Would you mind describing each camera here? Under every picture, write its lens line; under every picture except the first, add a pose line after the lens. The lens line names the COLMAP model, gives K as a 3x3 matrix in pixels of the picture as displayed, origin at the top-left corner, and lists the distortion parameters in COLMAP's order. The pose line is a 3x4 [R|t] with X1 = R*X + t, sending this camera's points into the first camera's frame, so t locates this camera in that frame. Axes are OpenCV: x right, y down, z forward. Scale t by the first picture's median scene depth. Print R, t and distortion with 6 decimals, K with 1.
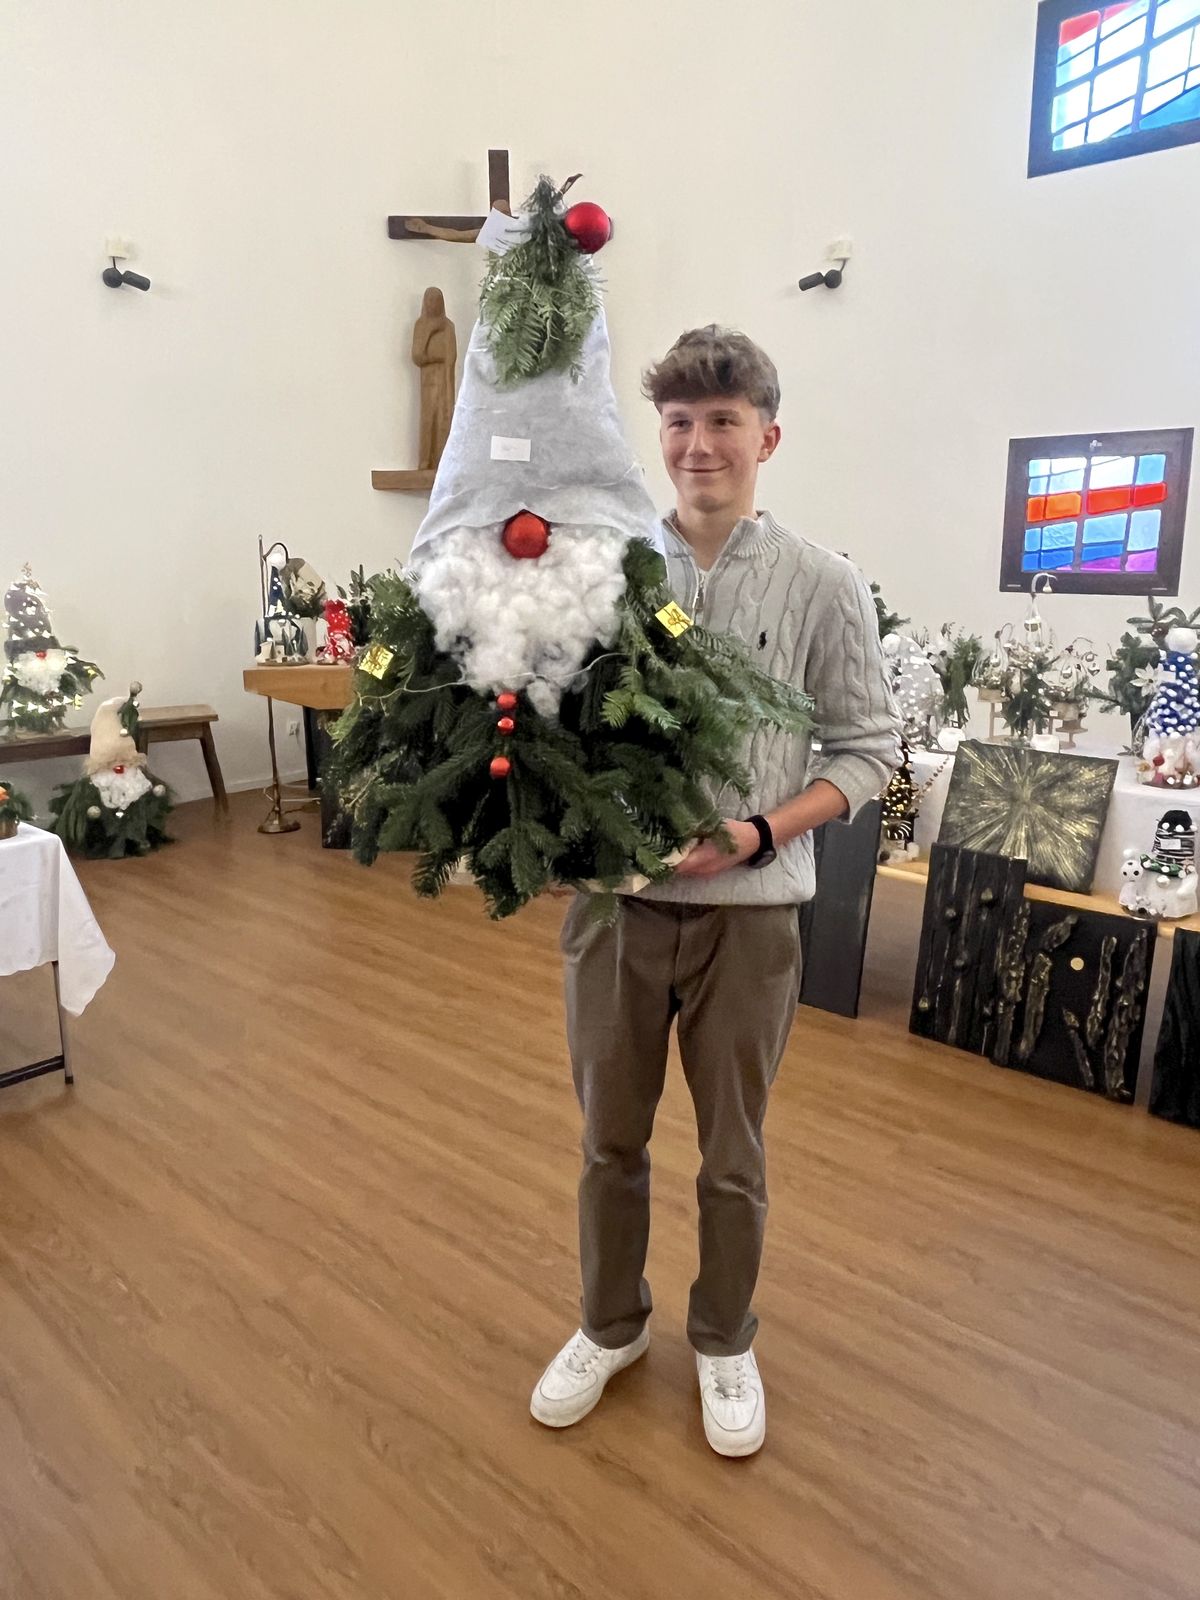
lens RADIAL K [[1116.4, 0, 600.2], [0, 1116.4, 801.3], [0, 0, 1]] dist [-0.004064, -0.000550]
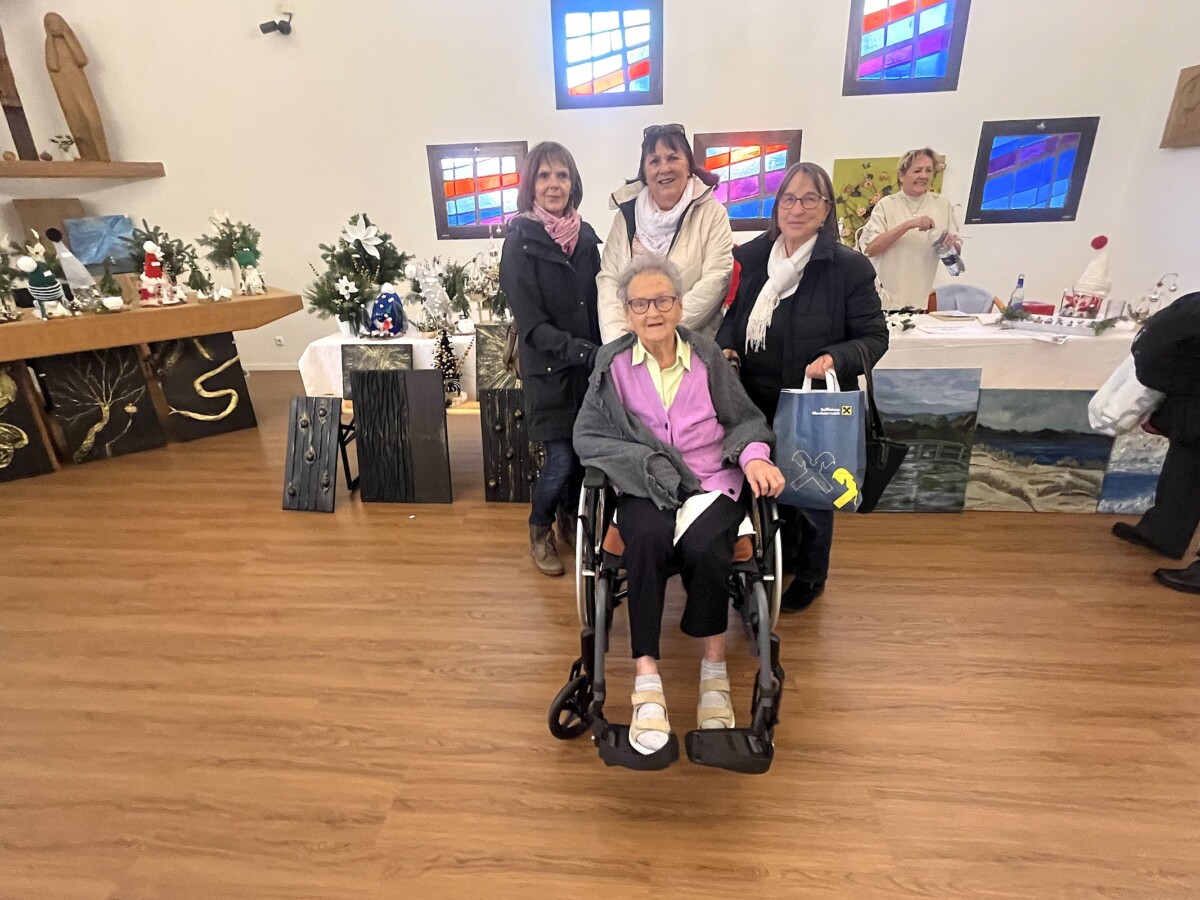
lens RADIAL K [[606.9, 0, 599.9], [0, 606.9, 447.9], [0, 0, 1]] dist [-0.000851, -0.001588]
pose [[0.796153, -0.237843, 0.556392, -0.078045], [0.162128, 0.969738, 0.182545, -0.012660], [-0.582971, -0.055127, 0.810620, 0.149727]]
